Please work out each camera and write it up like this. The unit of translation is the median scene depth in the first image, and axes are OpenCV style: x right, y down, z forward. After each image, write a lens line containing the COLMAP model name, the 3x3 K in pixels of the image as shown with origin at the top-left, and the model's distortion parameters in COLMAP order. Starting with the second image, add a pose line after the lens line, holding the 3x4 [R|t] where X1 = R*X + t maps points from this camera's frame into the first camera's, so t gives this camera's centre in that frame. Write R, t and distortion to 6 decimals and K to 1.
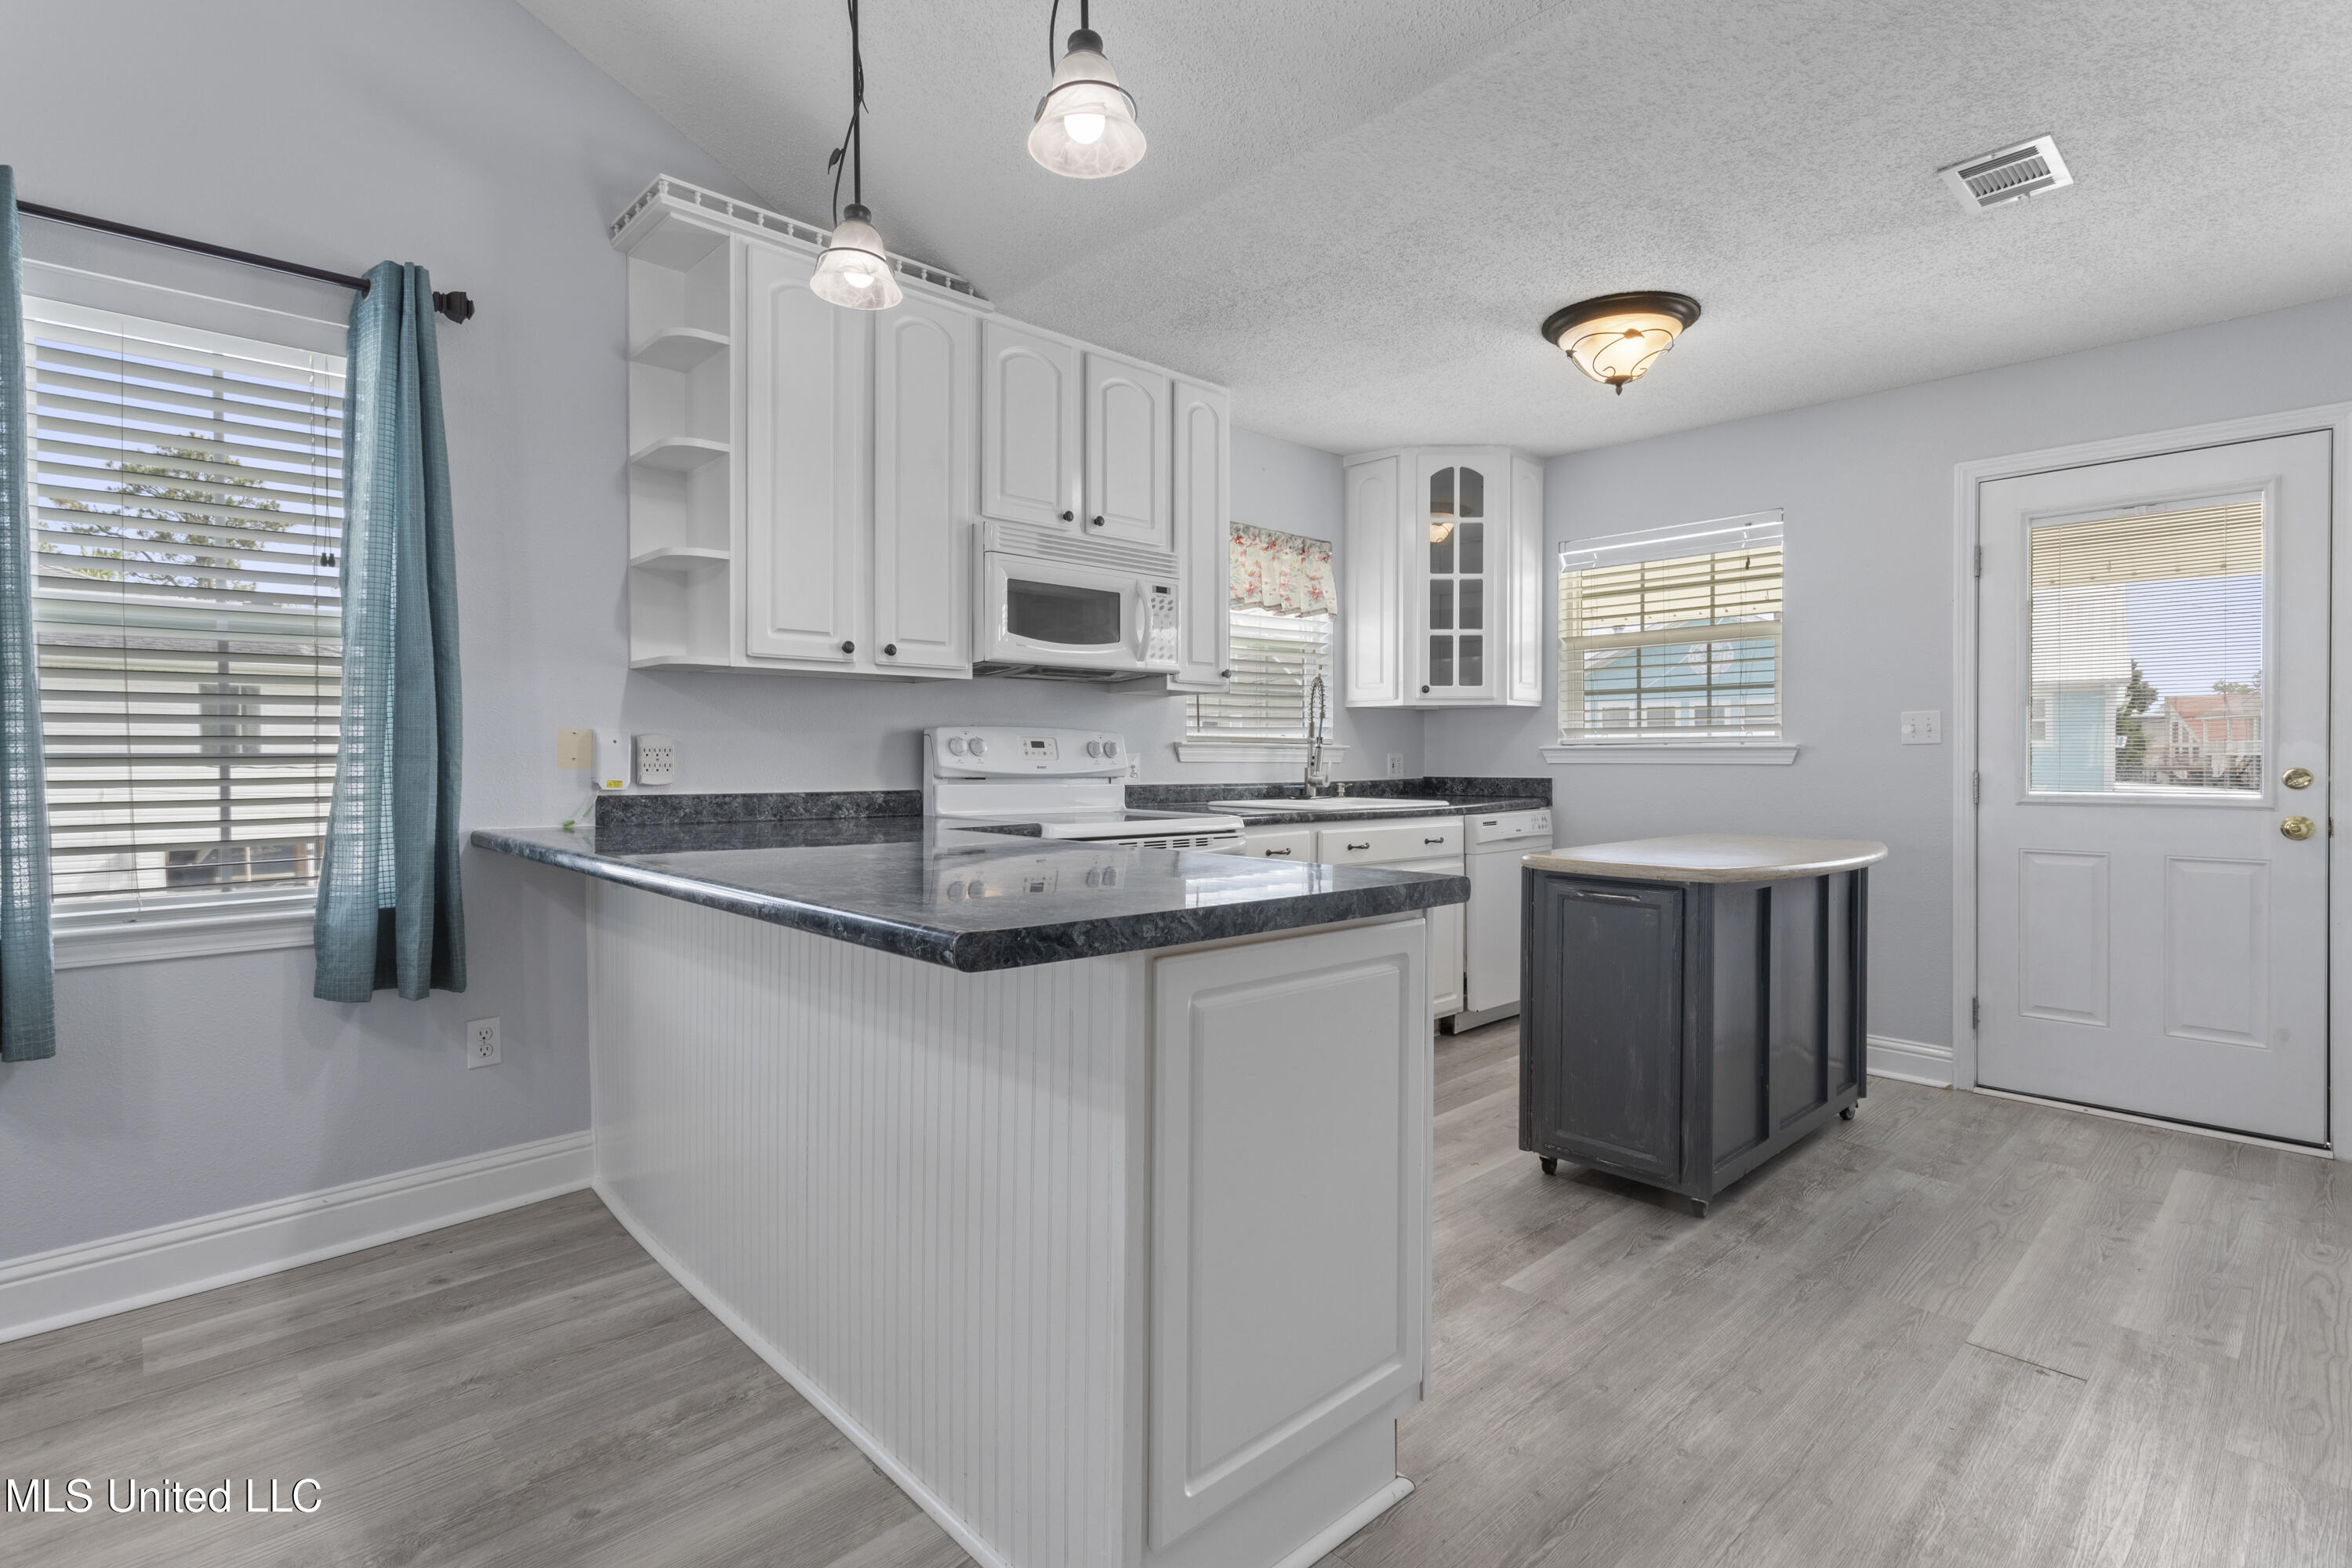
lens RADIAL K [[1114.6, 0, 1171.7], [0, 1114.6, 769.4], [0, 0, 1]] dist [0.007721, 0.001139]
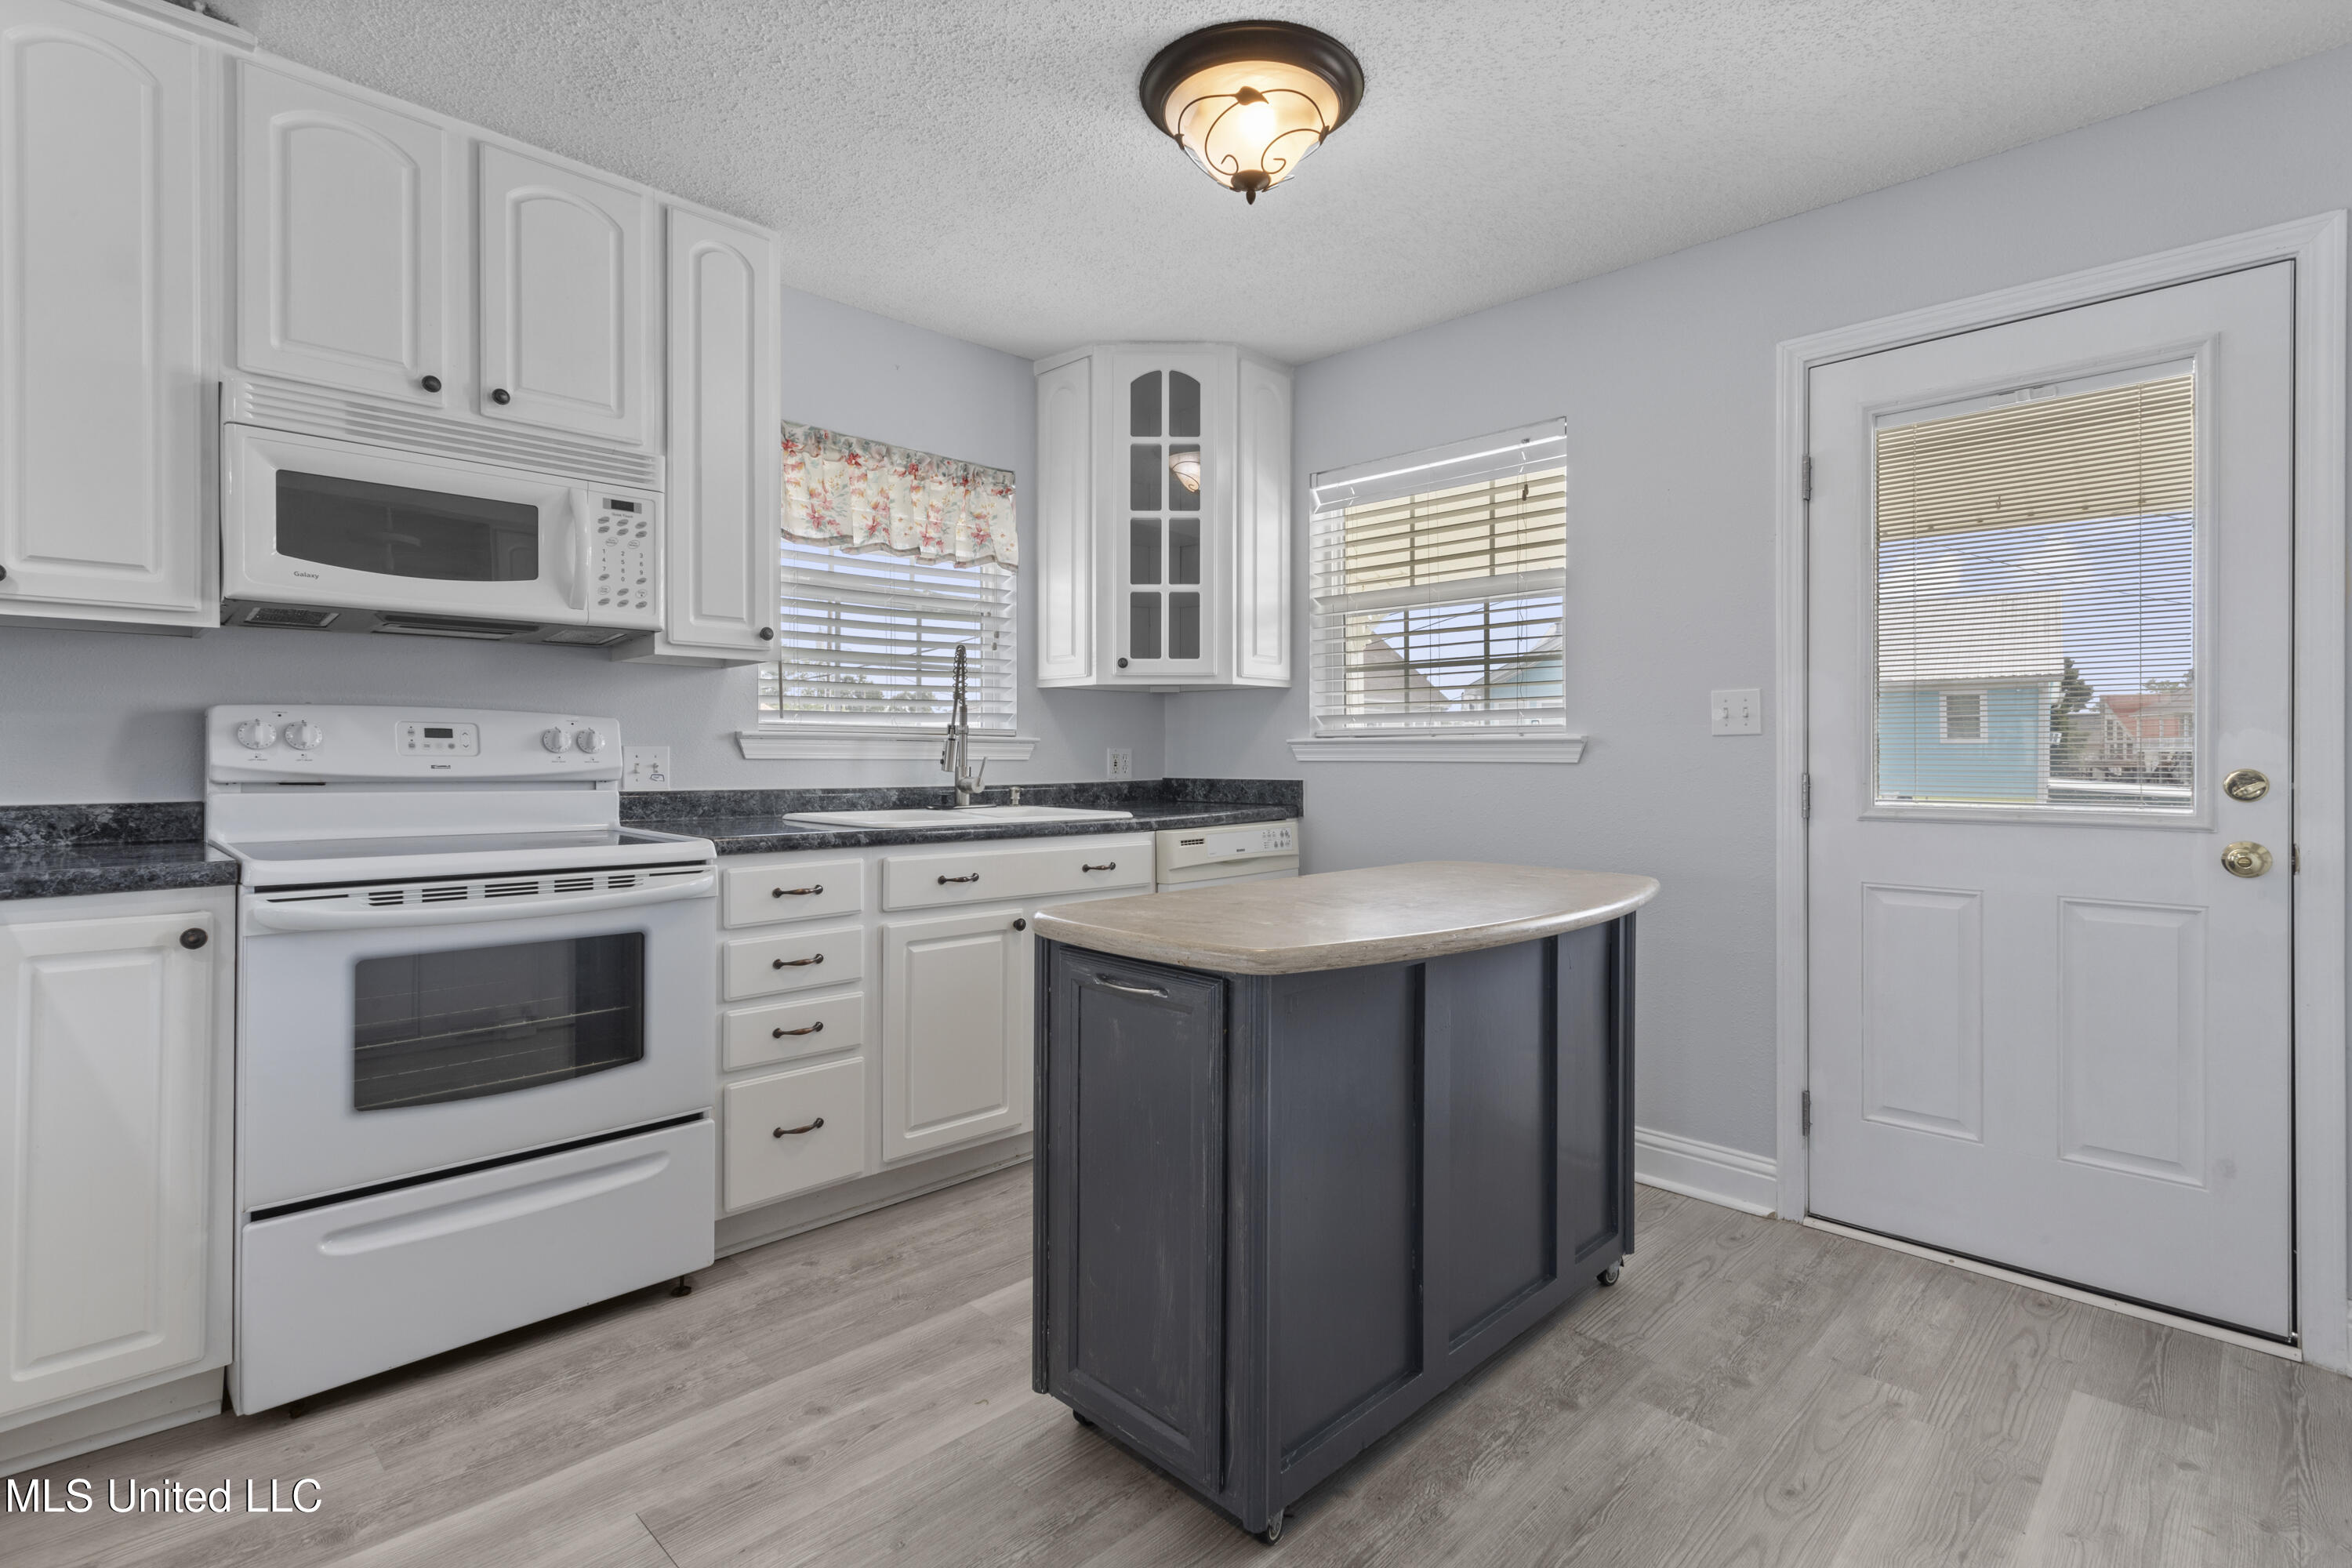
lens RADIAL K [[1111.4, 0, 1170.1], [0, 1111.4, 760.7], [0, 0, 1]] dist [0.003532, 0.001561]
pose [[0.999591, 0.000579, 0.028575, 0.260654], [-0.000434, 0.999987, -0.005076, -0.002121], [-0.028578, 0.005062, 0.999579, 0.269601]]
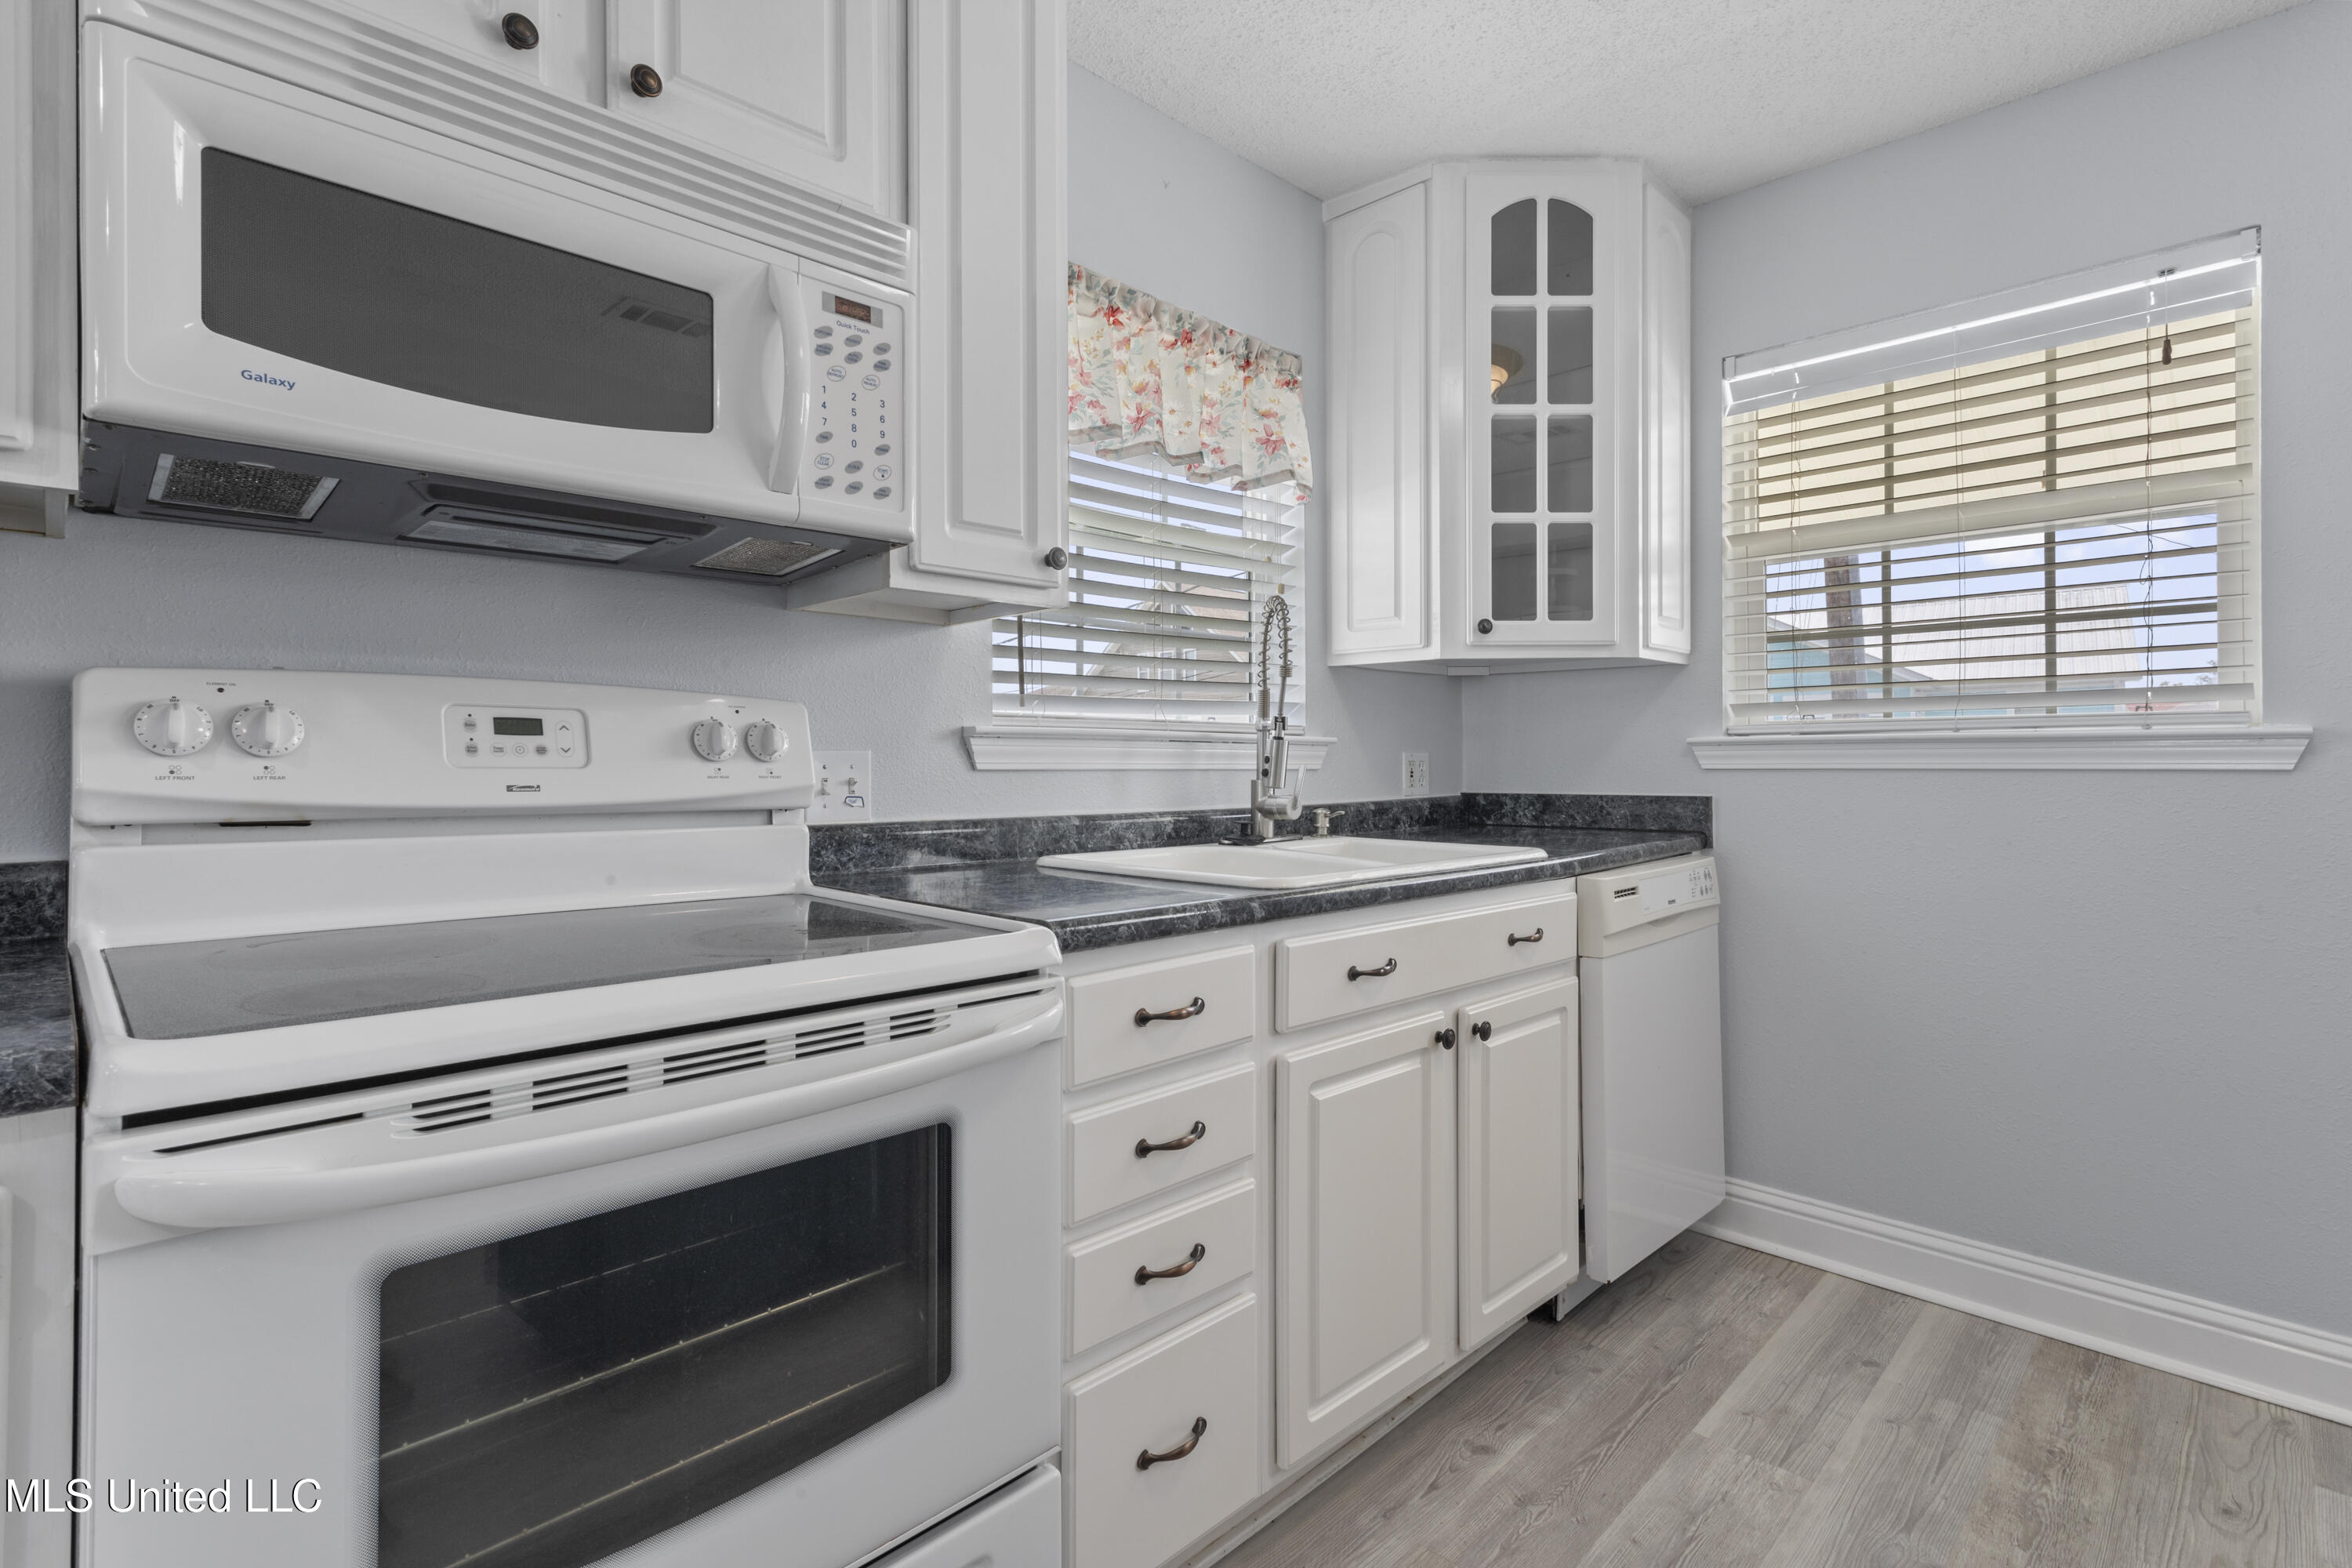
lens RADIAL K [[1116.6, 0, 1165.3], [0, 1116.6, 760.6], [0, 0, 1]] dist [0.003431, 0.000534]
pose [[0.999607, -0.003996, 0.027748, 0.071927], [0.004331, 0.999918, -0.012028, -0.004897], [-0.027697, 0.012144, 0.999543, 0.536481]]
